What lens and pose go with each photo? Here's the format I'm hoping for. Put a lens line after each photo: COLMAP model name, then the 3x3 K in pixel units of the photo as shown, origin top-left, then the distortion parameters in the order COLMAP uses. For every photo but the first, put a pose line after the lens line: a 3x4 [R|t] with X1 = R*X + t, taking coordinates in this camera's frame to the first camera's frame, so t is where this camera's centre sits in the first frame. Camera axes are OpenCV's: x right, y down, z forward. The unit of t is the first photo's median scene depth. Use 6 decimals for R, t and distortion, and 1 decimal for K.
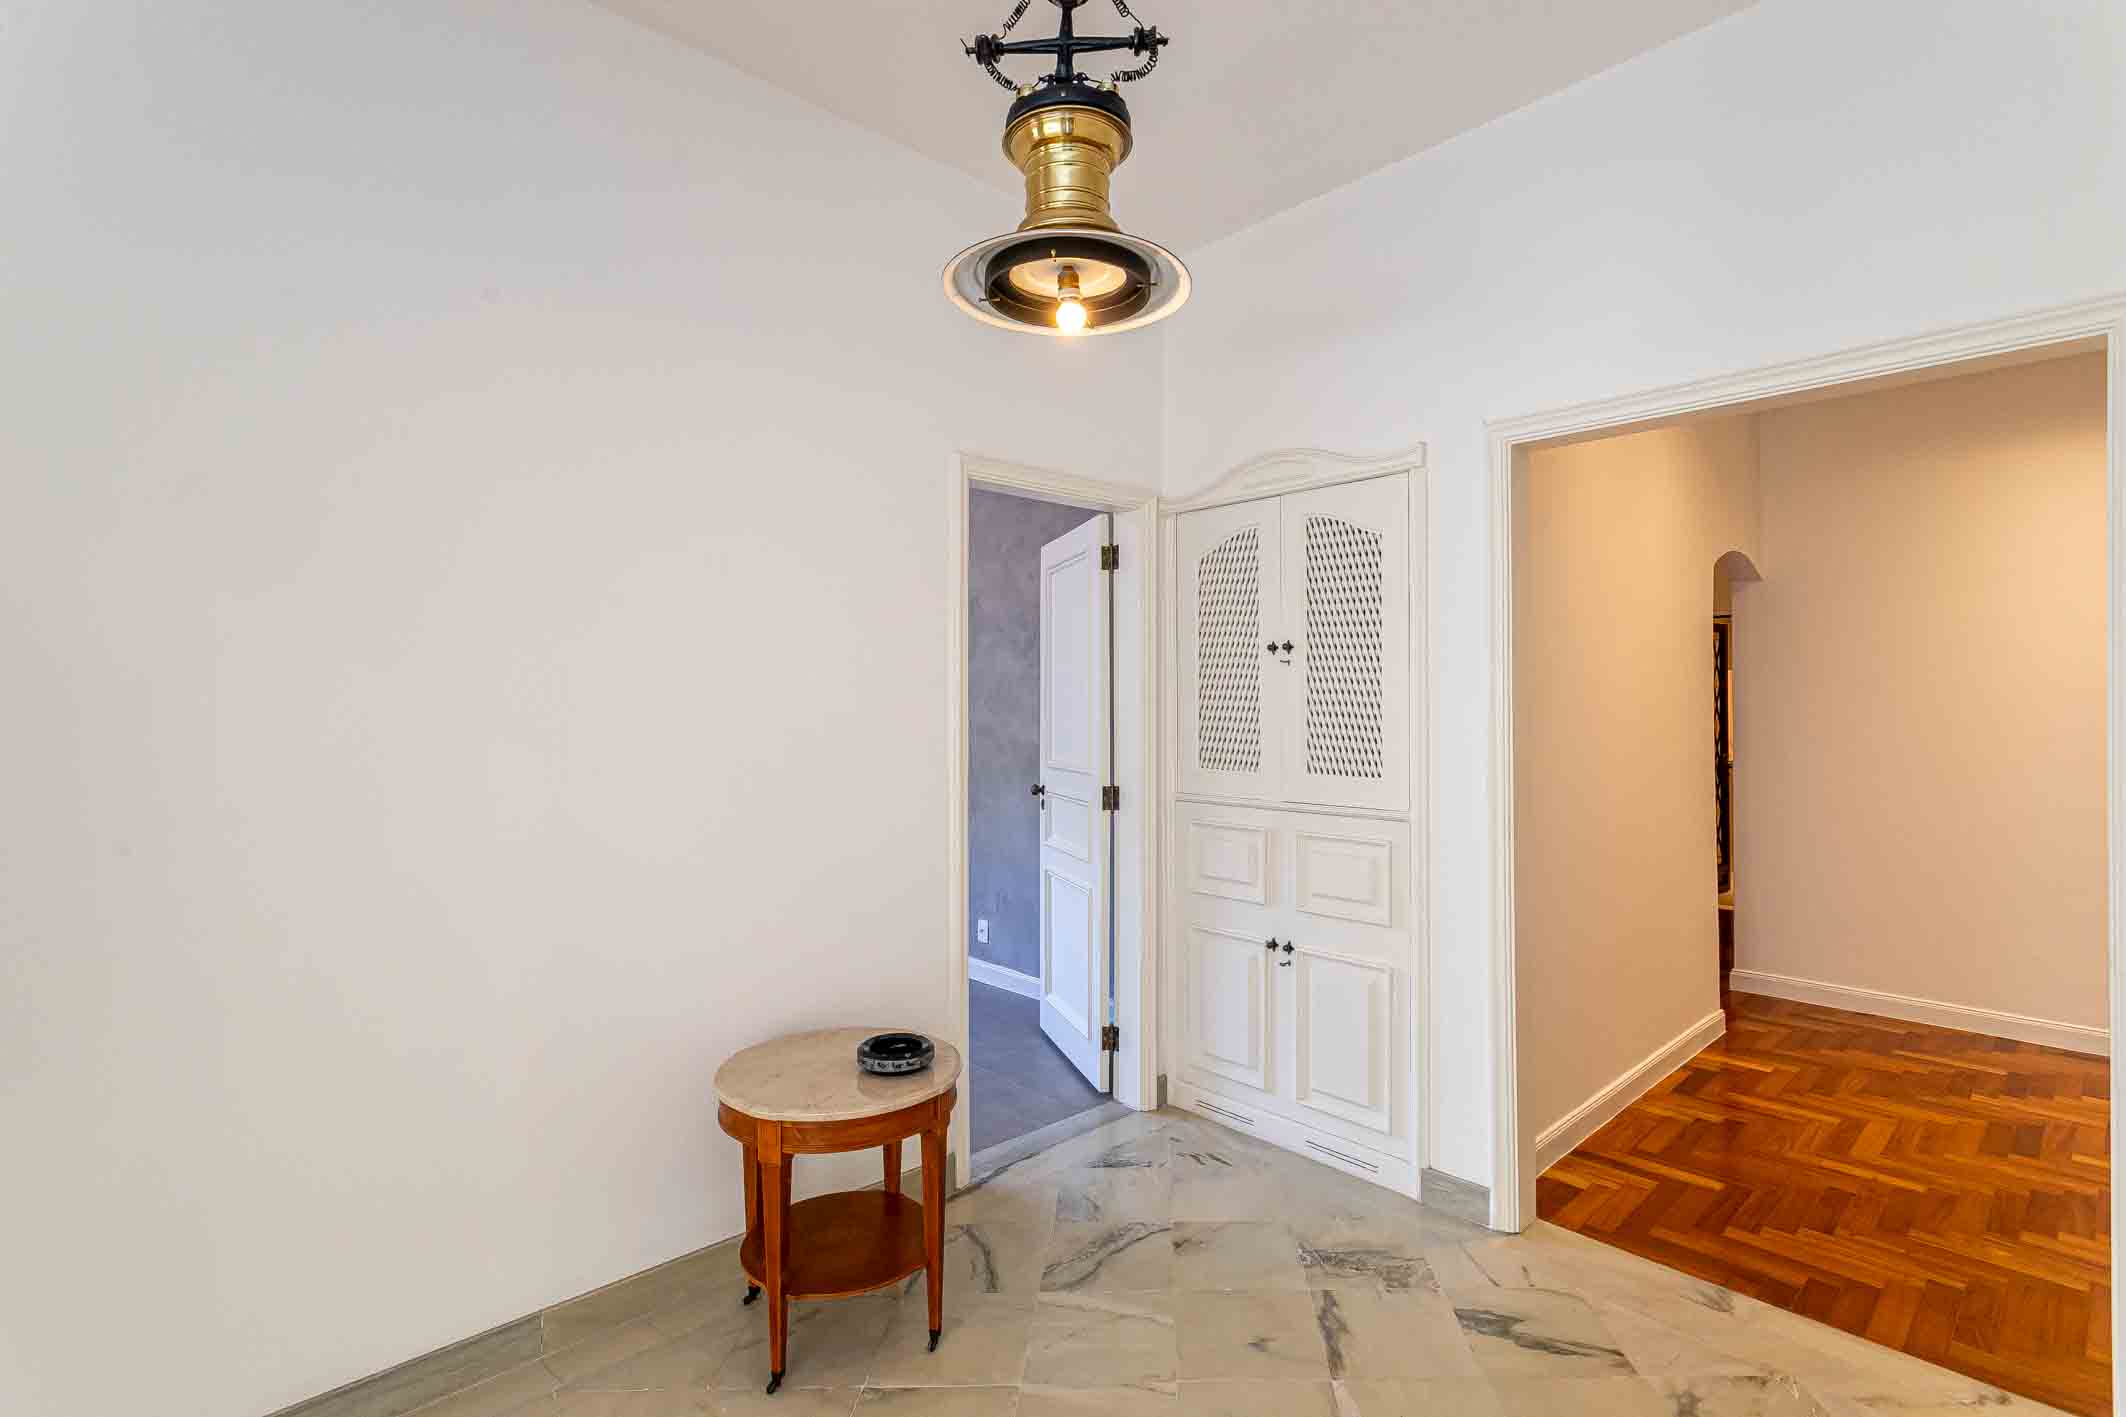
lens RADIAL K [[1002.8, 0, 1062.4], [0, 1002.8, 703.0], [0, 0, 1]] dist [0.002896, 0.002010]
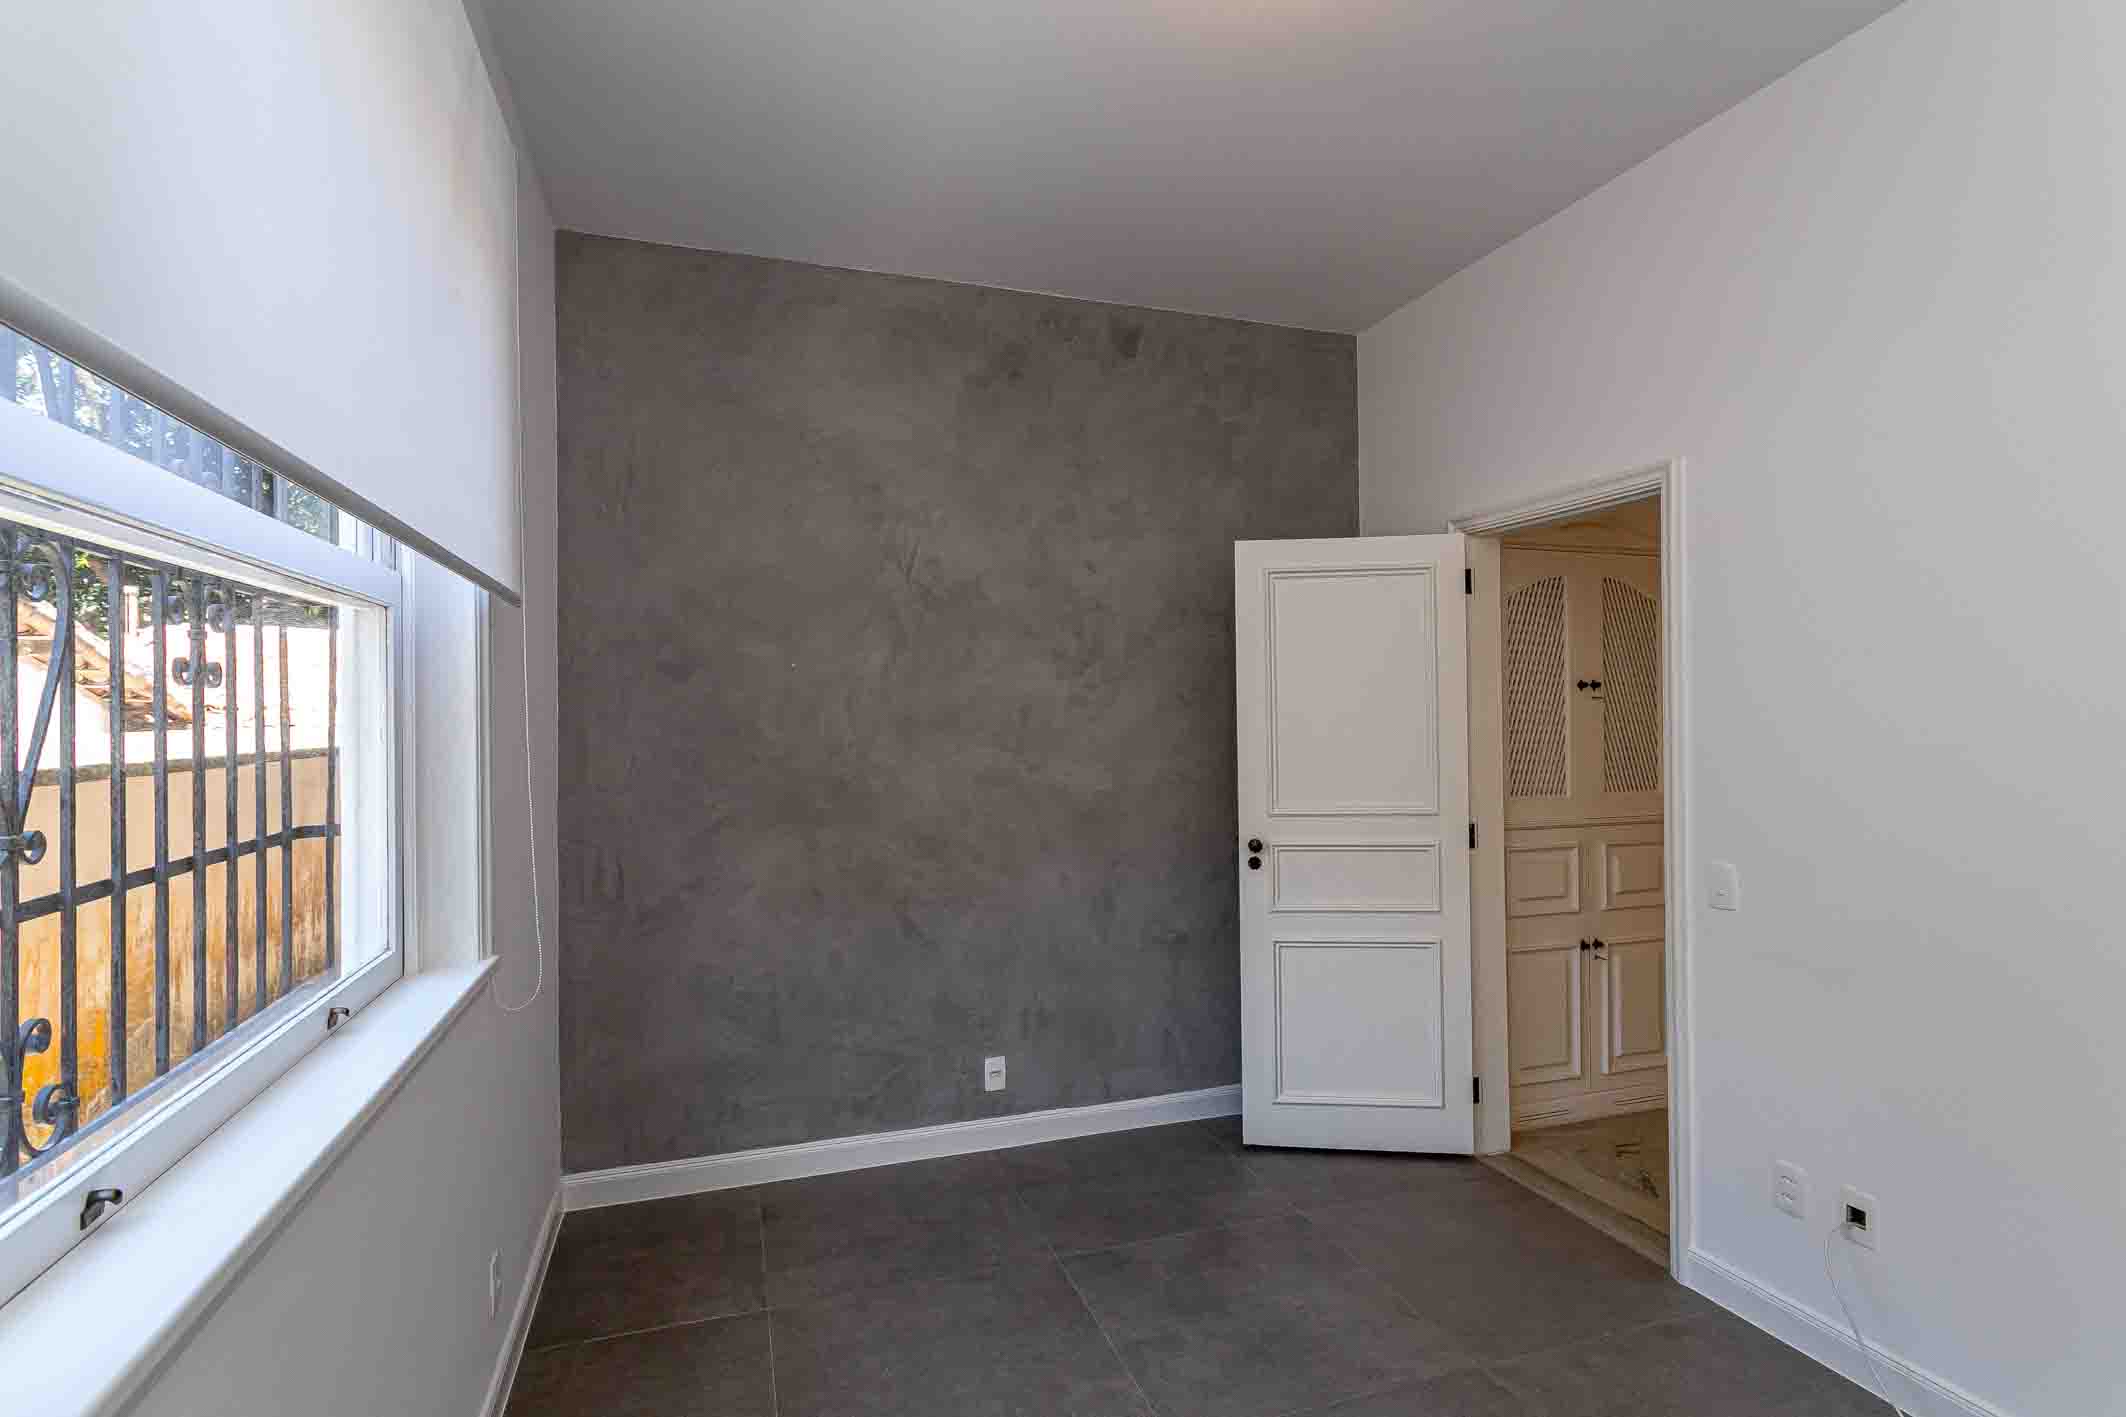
lens RADIAL K [[1002.8, 0, 1063.9], [0, 1002.8, 712.3], [0, 0, 1]] dist [0.002896, 0.002010]
pose [[0.408391, -0.002161, 0.912805, -0.803272], [0.005180, 0.999987, 0.000050, -0.020278], [-0.912792, 0.004708, 0.408397, 0.801735]]
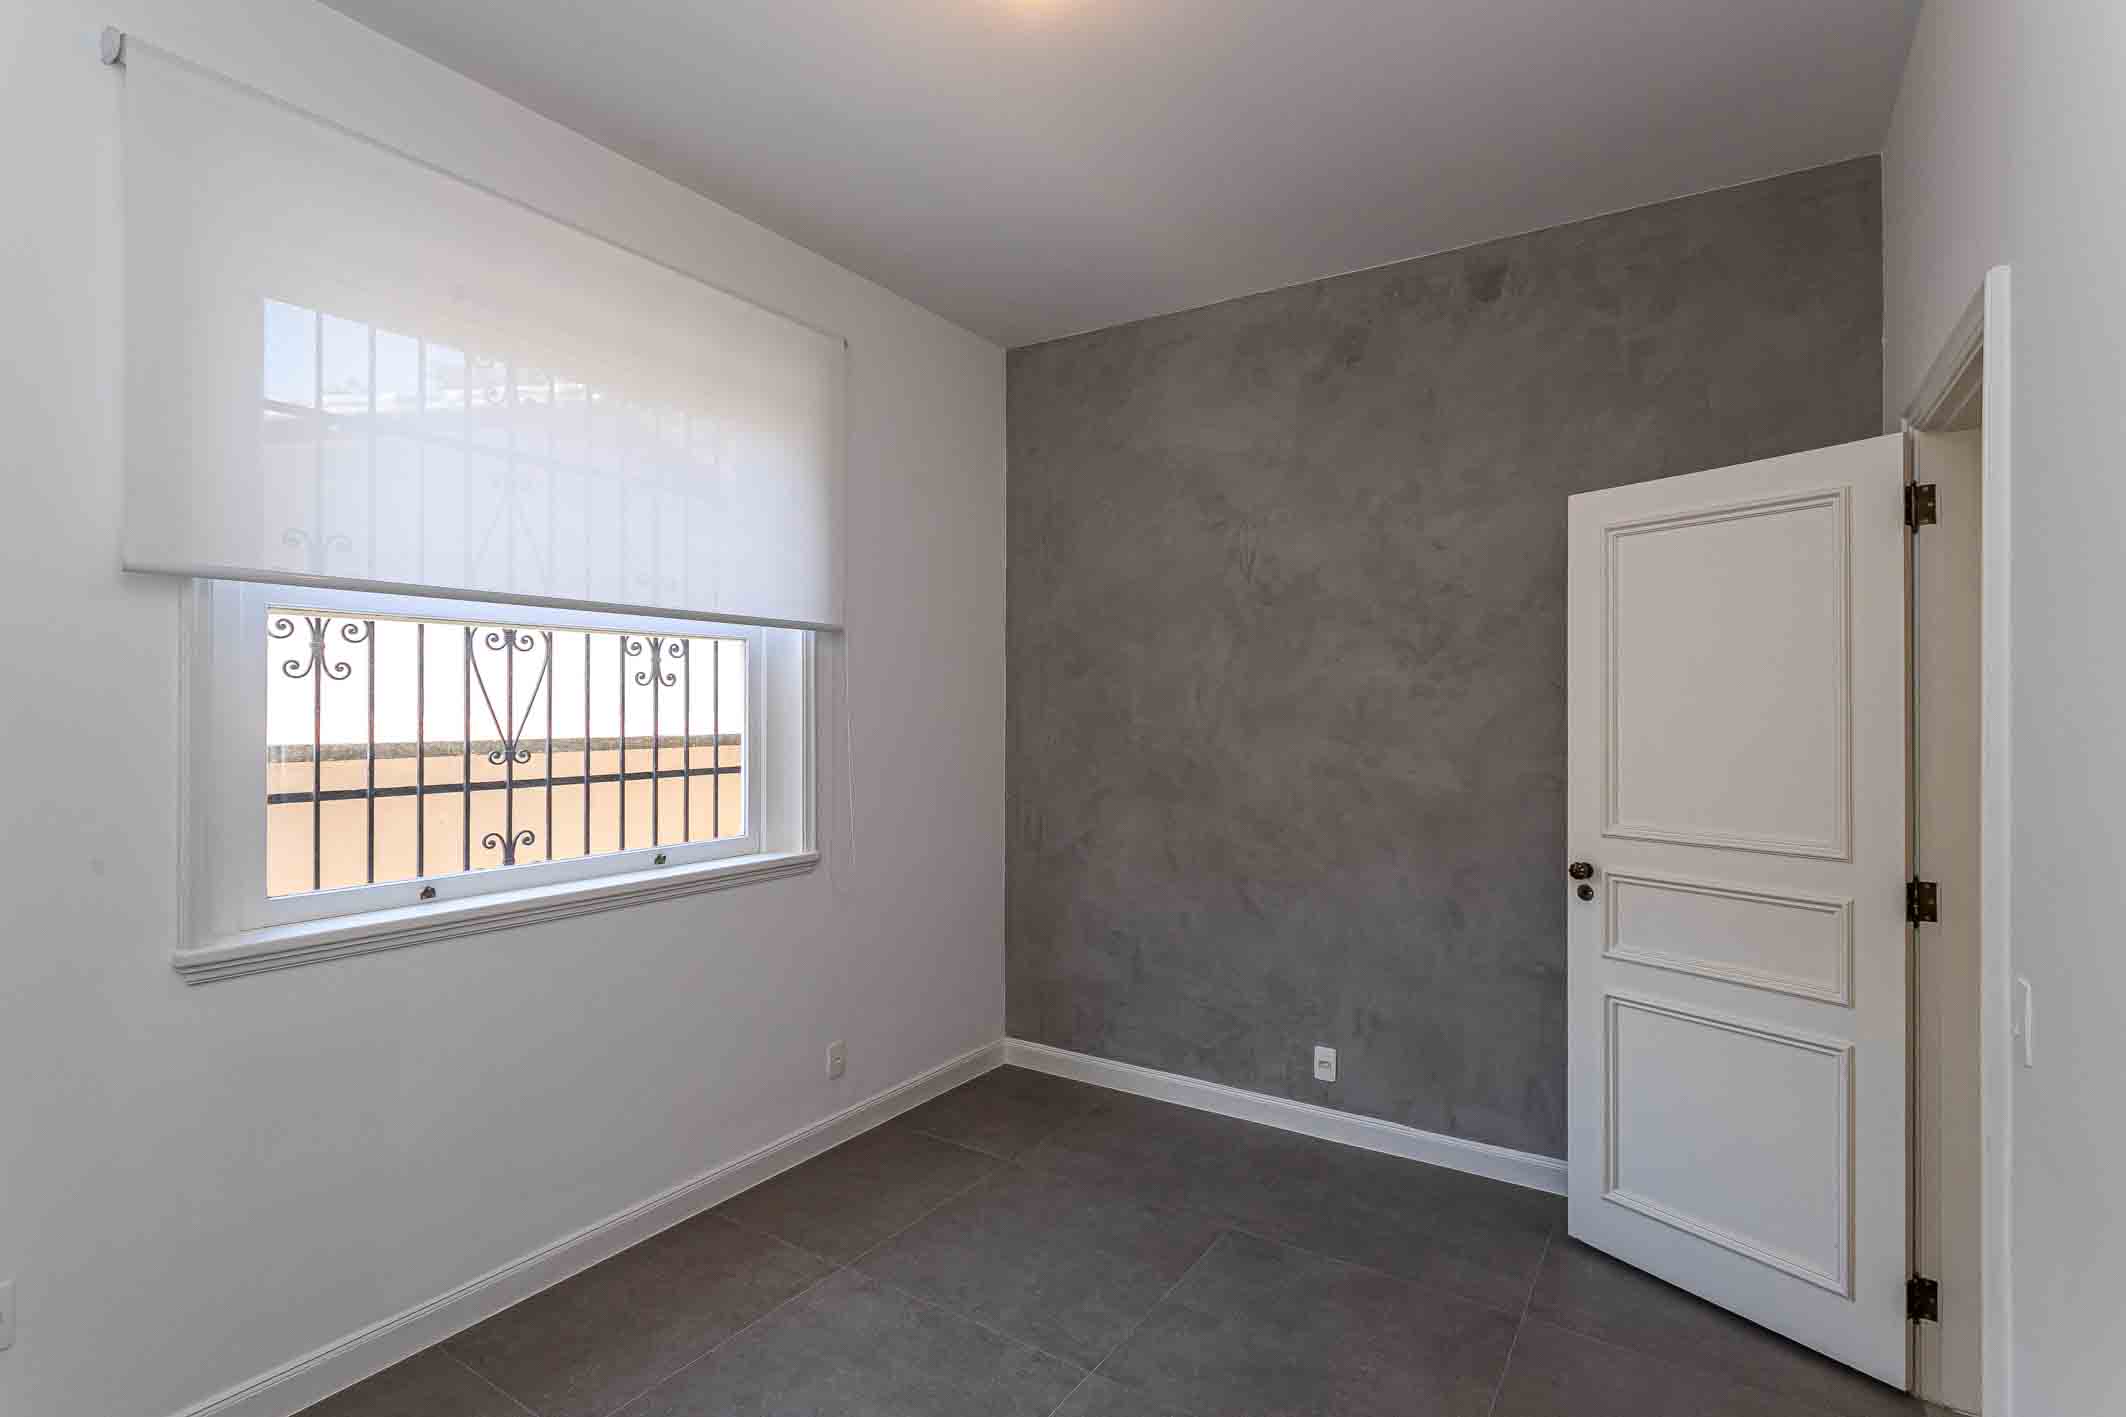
lens RADIAL K [[1002.8, 0, 1076.8], [0, 1002.8, 707.3], [0, 0, 1]] dist [0.002896, 0.002010]
pose [[0.961747, 0.002552, 0.273926, -0.506028], [-0.003702, 0.999986, 0.003683, -0.019730], [-0.273913, -0.004557, 0.961744, 0.463175]]
